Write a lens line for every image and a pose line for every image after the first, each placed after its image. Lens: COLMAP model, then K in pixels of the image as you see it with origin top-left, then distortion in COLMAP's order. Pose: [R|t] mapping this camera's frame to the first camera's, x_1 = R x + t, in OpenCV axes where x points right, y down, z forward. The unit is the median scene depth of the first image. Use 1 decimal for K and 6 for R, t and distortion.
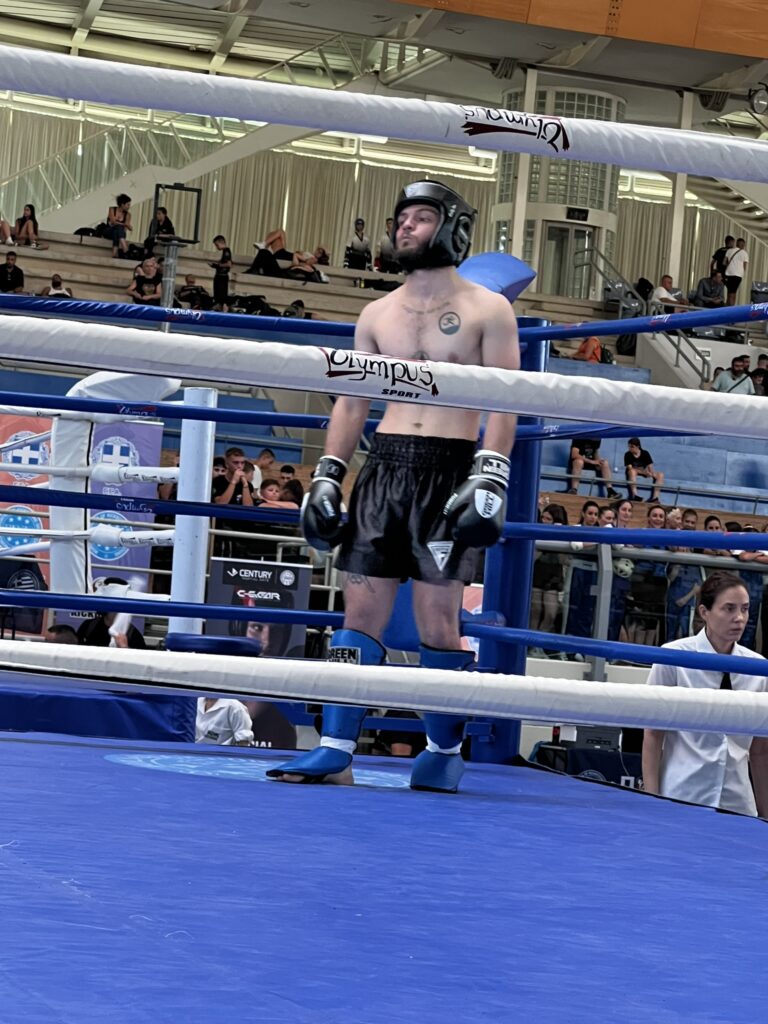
lens RADIAL K [[3137.2, 0, 383.9], [0, 3137.2, 512.0], [0, 0, 1]] dist [-0.158864, 0.000000]
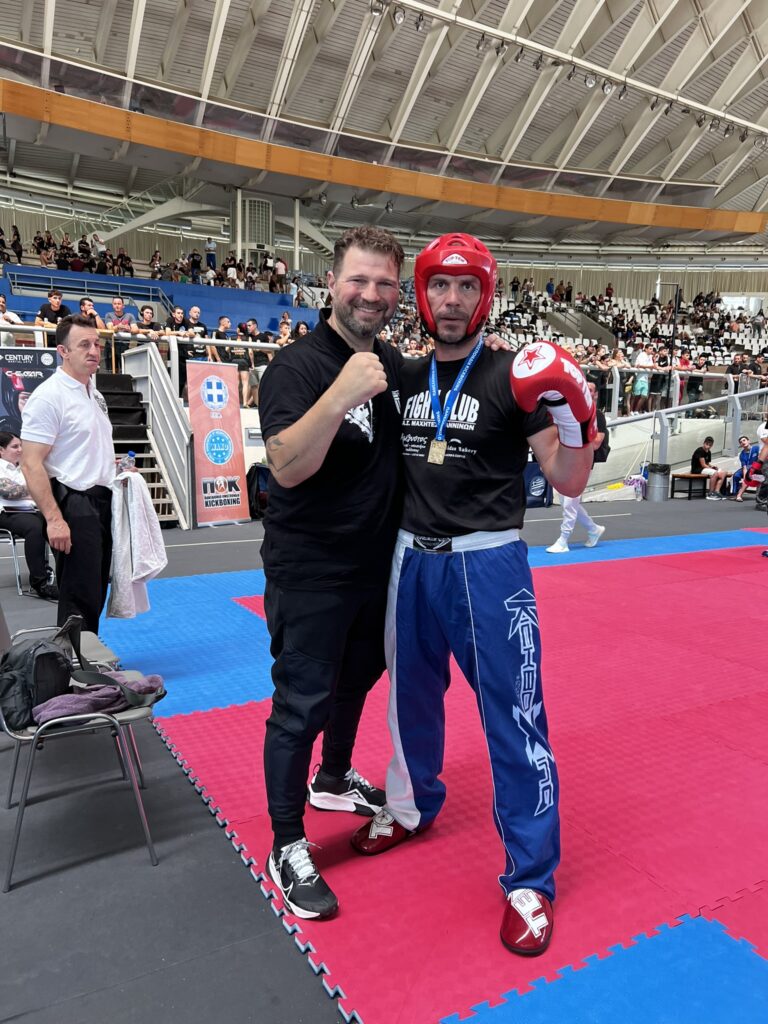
lens RADIAL K [[777.4, 0, 383.2], [0, 777.4, 511.0], [0, 0, 1]] dist [-0.007662, -0.001851]
pose [[0.977208, -0.098828, 0.187877, 0.016454], [0.062795, 0.979990, 0.188882, 0.013568], [-0.202784, -0.172780, 0.963860, 0.294742]]
